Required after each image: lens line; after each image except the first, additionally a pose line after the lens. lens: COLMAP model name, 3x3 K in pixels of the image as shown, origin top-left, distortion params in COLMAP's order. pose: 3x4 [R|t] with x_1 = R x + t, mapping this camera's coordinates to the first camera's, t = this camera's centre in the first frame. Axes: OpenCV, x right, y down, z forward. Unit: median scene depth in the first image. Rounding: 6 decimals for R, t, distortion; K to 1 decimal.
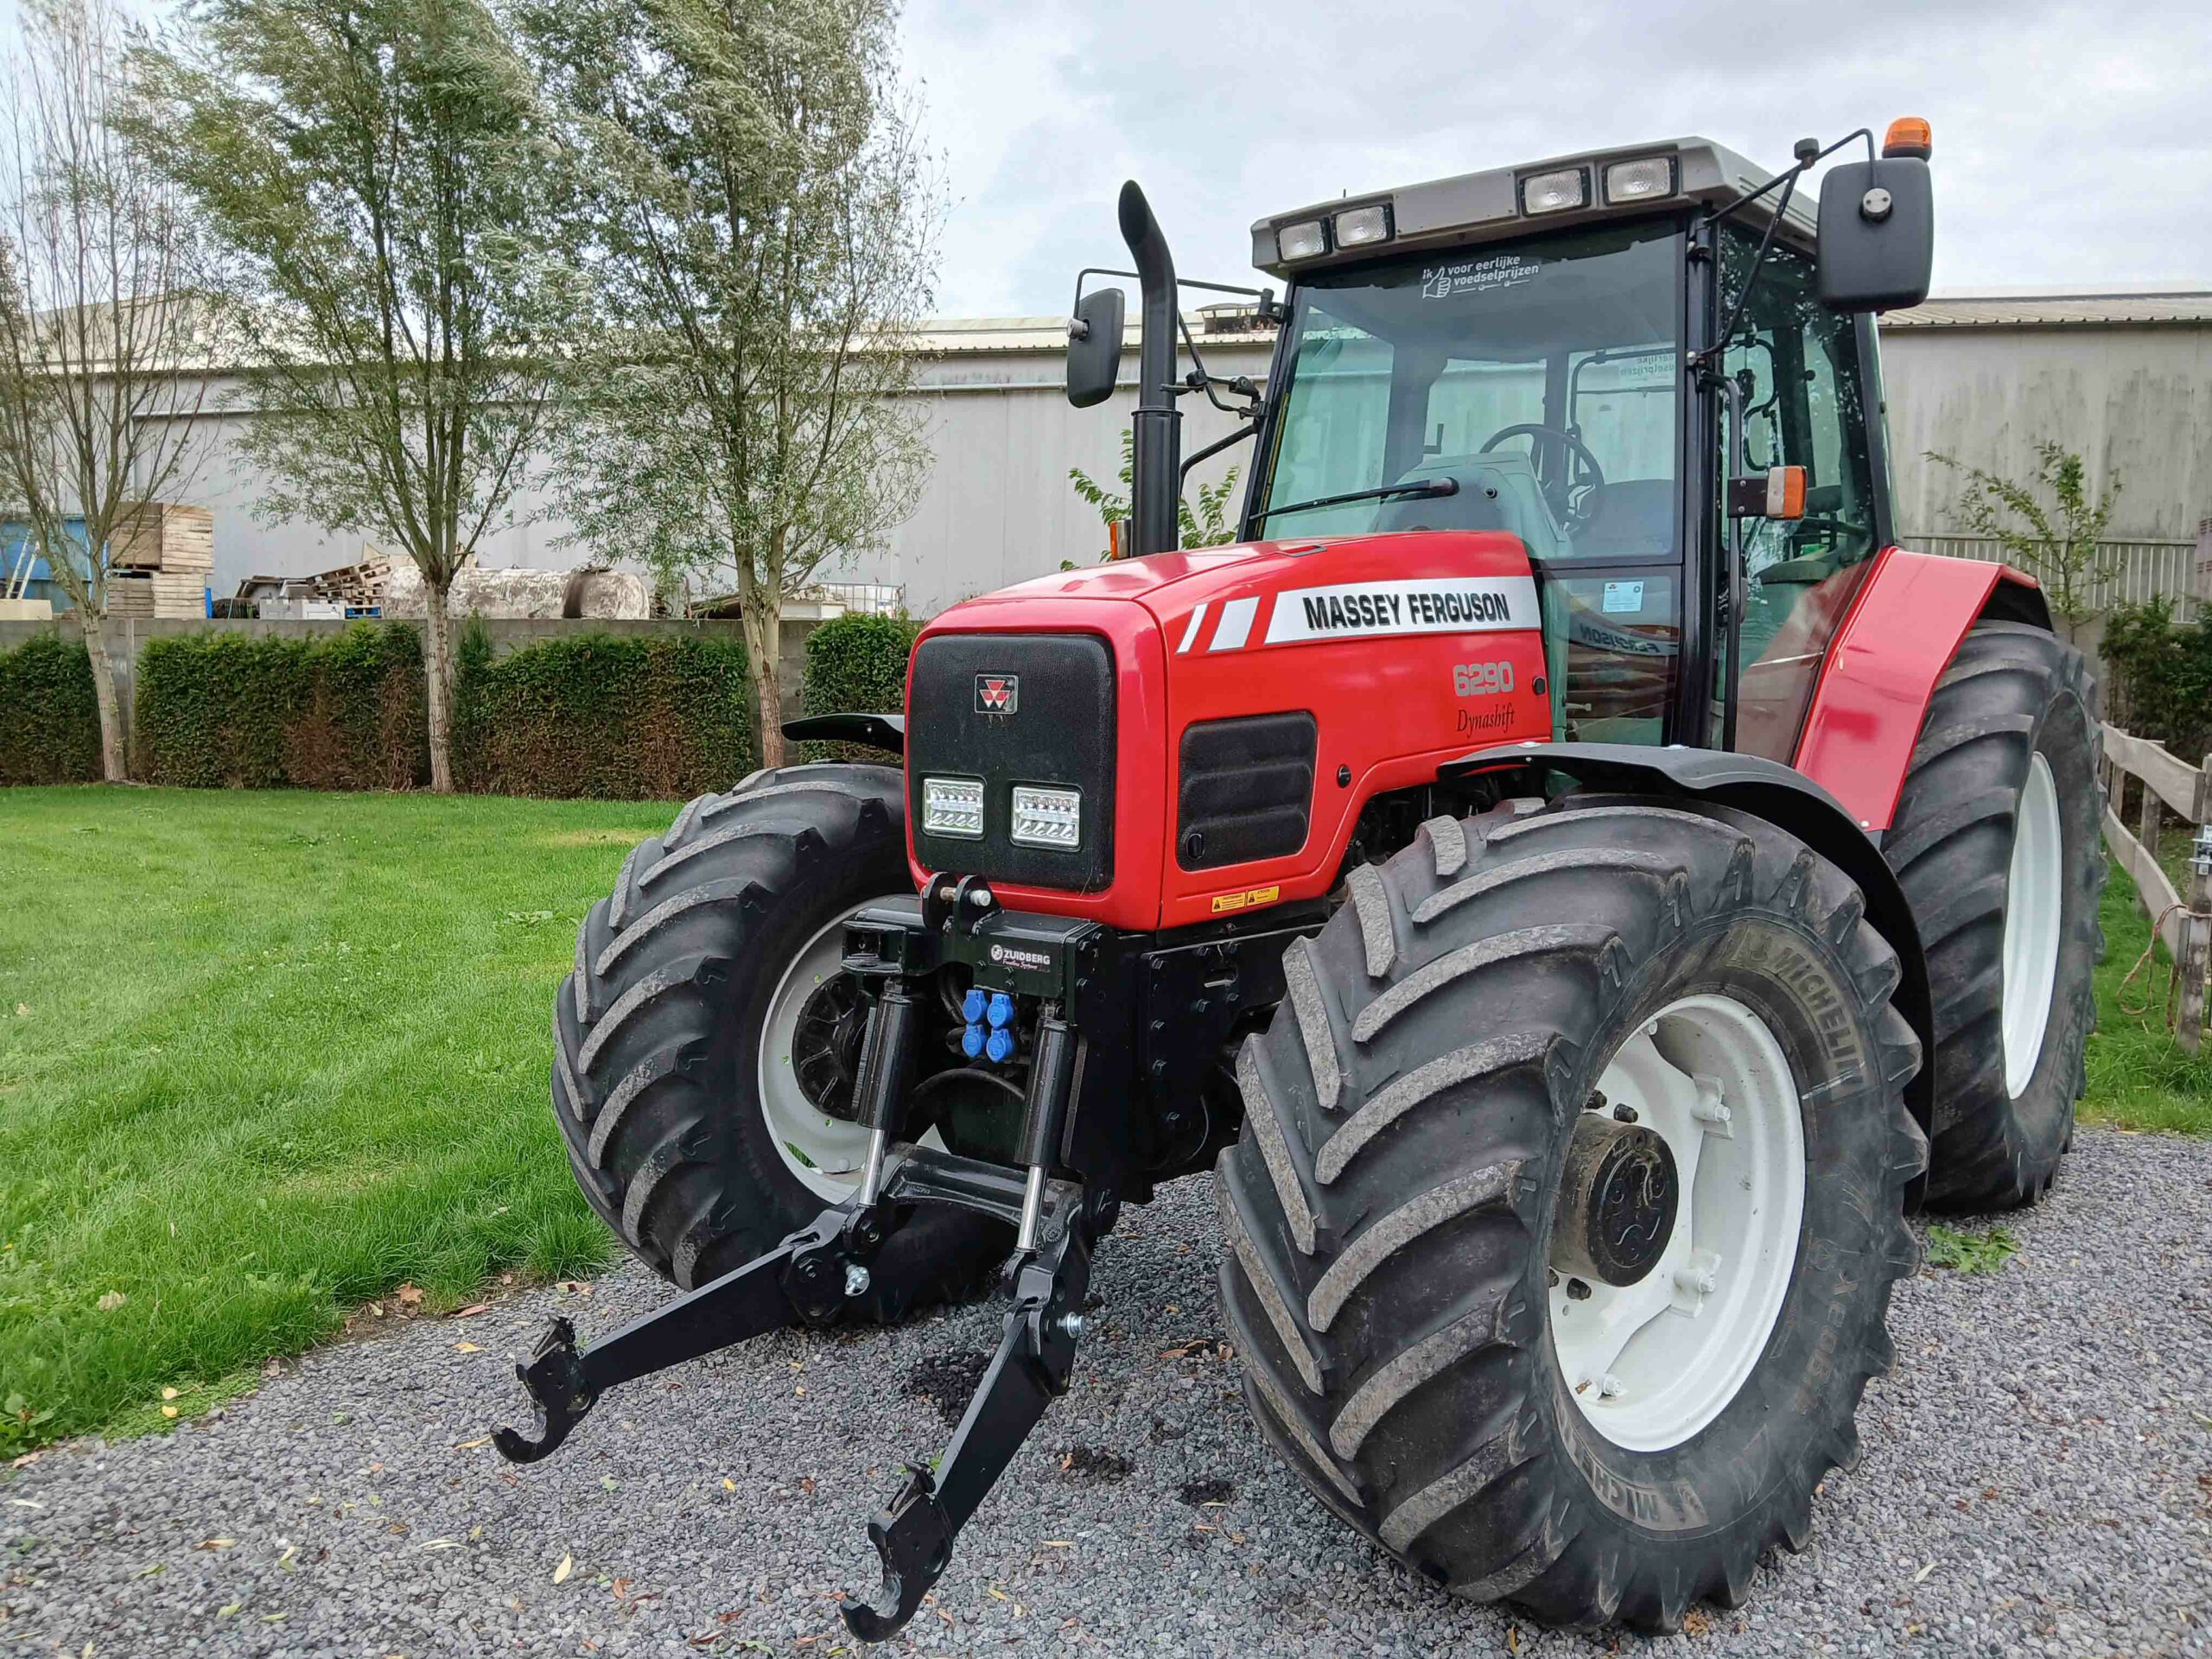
lens RADIAL K [[1728.9, 0, 1122.9], [0, 1728.9, 797.1], [0, 0, 1]] dist [0.046091, -0.105911]
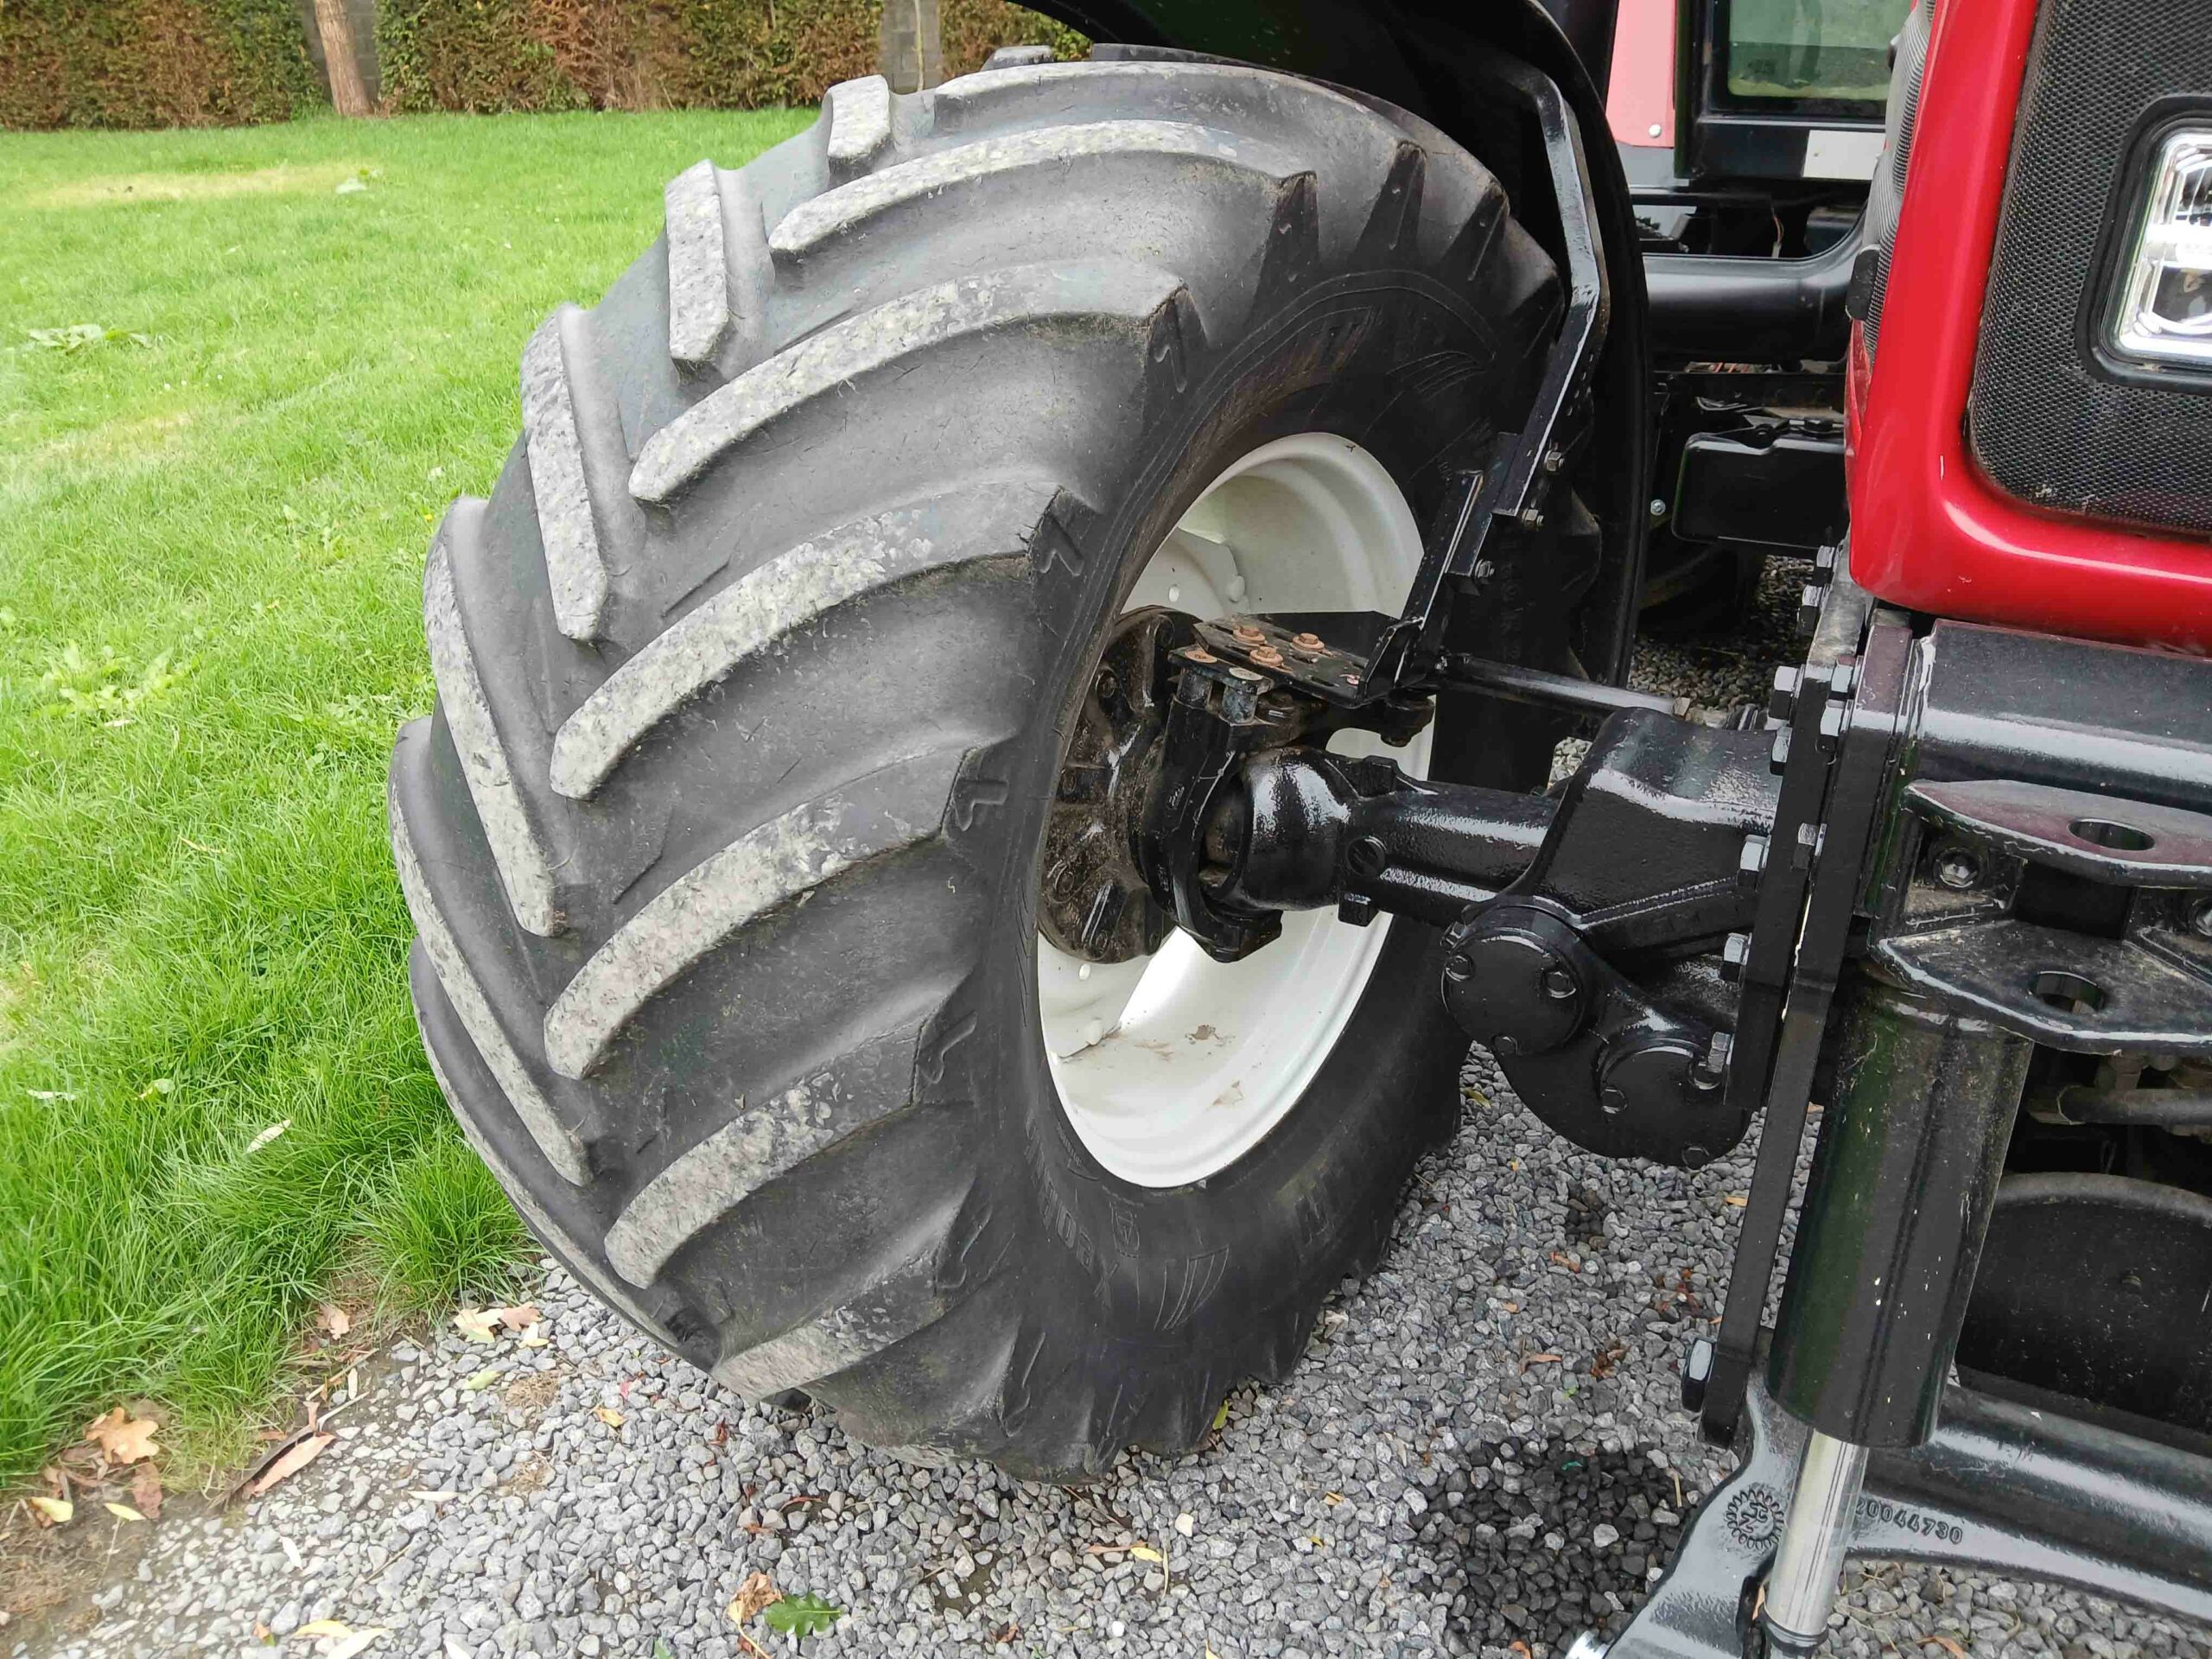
lens RADIAL K [[1728.9, 0, 1121.7], [0, 1728.9, 809.4], [0, 0, 1]] dist [0.046091, -0.105911]
pose [[0.974699, -0.105372, 0.197125, -0.274231], [0.022122, 0.923055, 0.384031, -0.016648], [-0.222424, -0.369954, 0.902032, 0.708672]]
